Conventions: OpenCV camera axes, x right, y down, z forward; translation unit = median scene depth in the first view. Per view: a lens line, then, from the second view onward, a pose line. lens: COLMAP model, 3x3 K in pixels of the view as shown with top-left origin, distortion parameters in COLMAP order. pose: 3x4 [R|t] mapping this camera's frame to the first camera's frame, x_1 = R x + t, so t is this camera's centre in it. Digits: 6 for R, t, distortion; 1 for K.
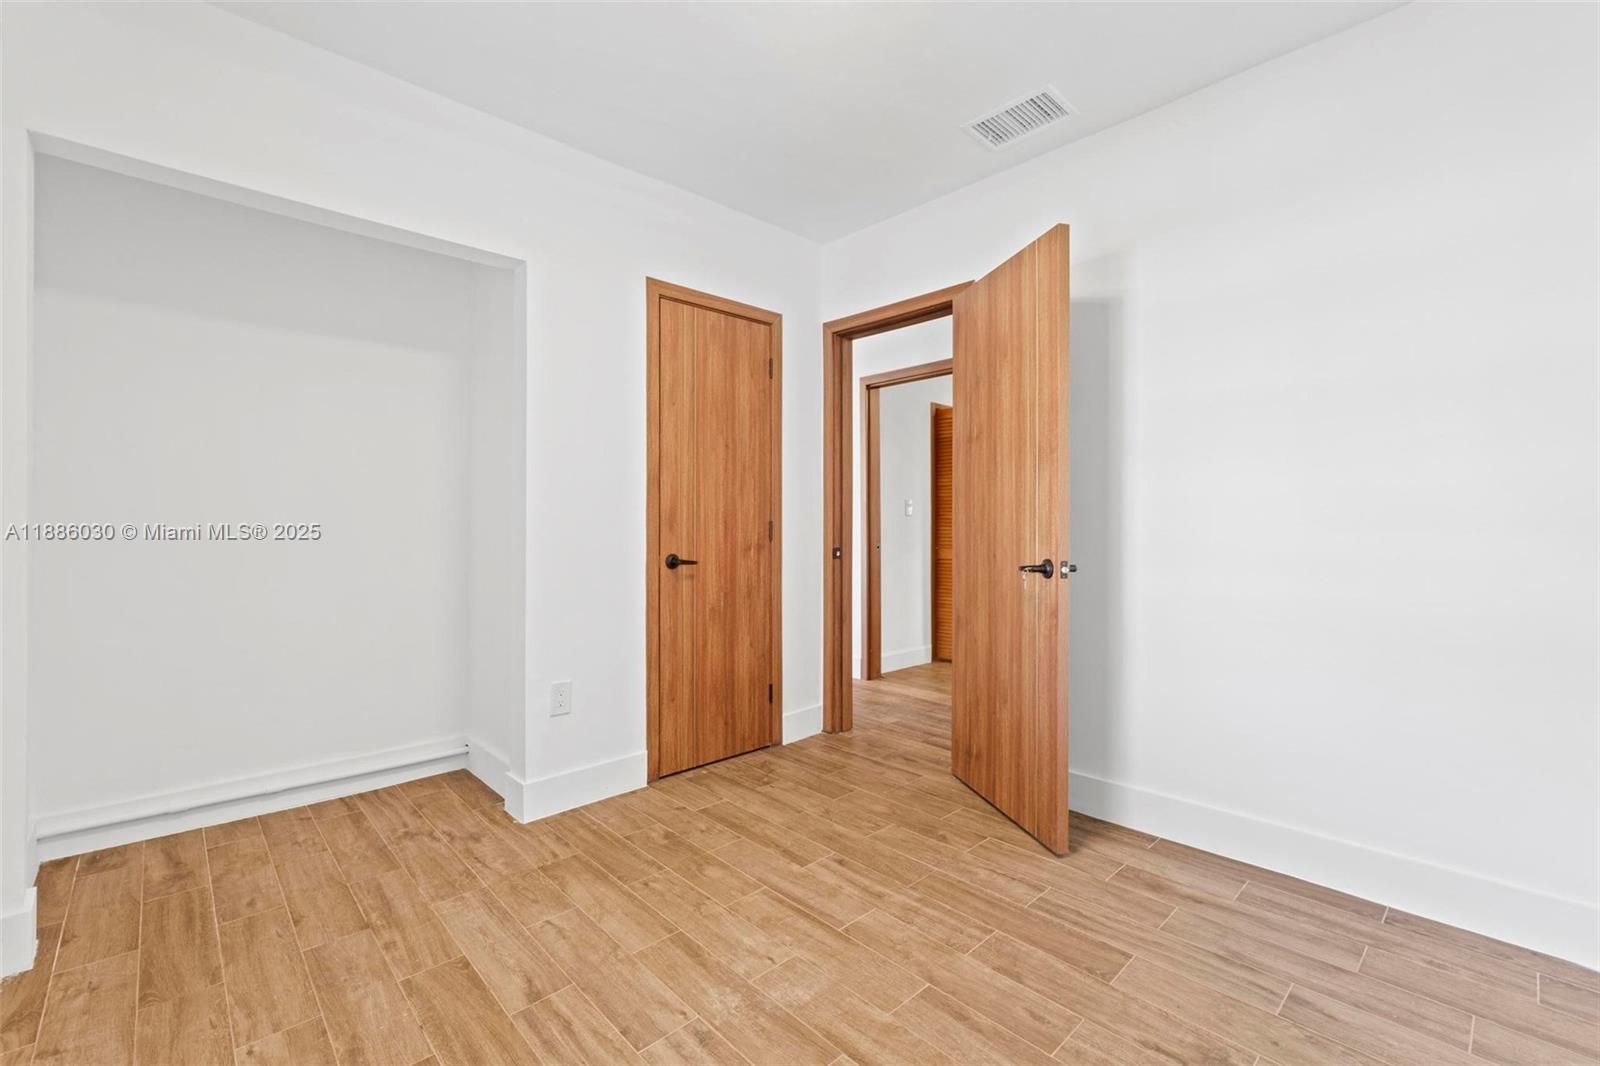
lens RADIAL K [[685.2, 0, 799.9], [0, 685.2, 527.6], [0, 0, 1]] dist [-0.000288, -0.000190]
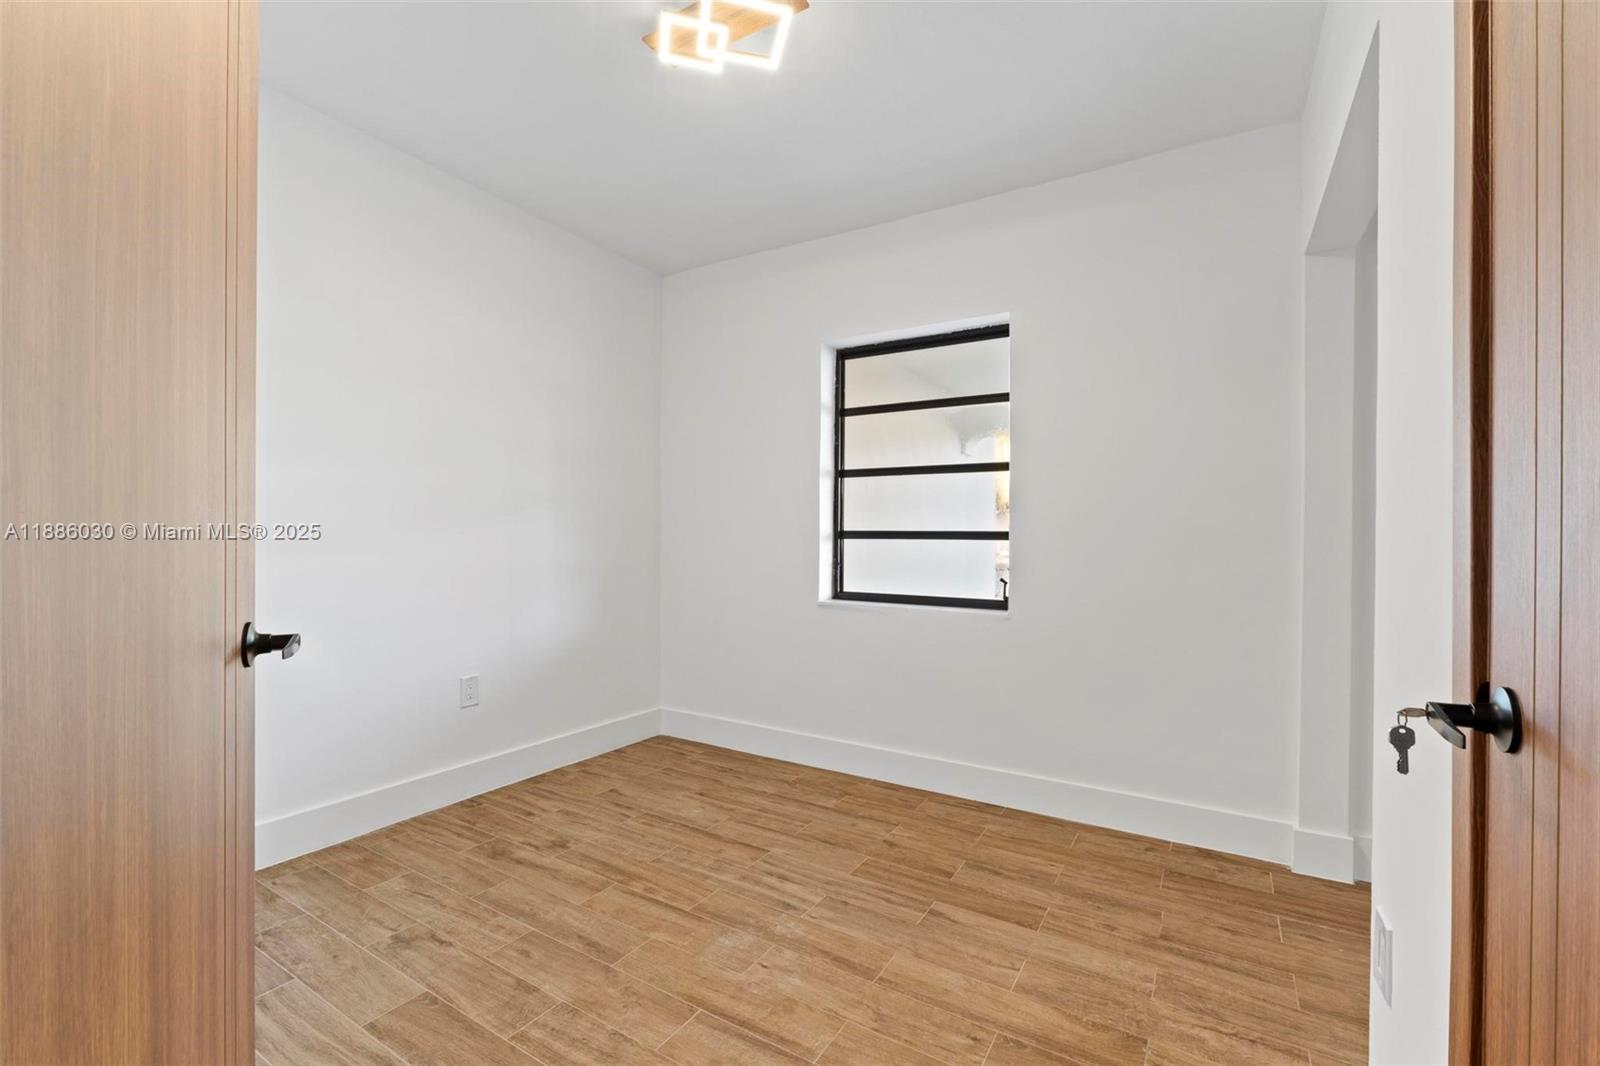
lens RADIAL K [[685.2, 0, 800.3], [0, 685.2, 533.3], [0, 0, 1]] dist [-0.000288, -0.000190]
pose [[-0.963627, -0.010374, -0.267051, 0.189363], [-0.011476, 0.999931, 0.002566, -0.019502], [0.267006, 0.005538, -0.963679, 2.037955]]
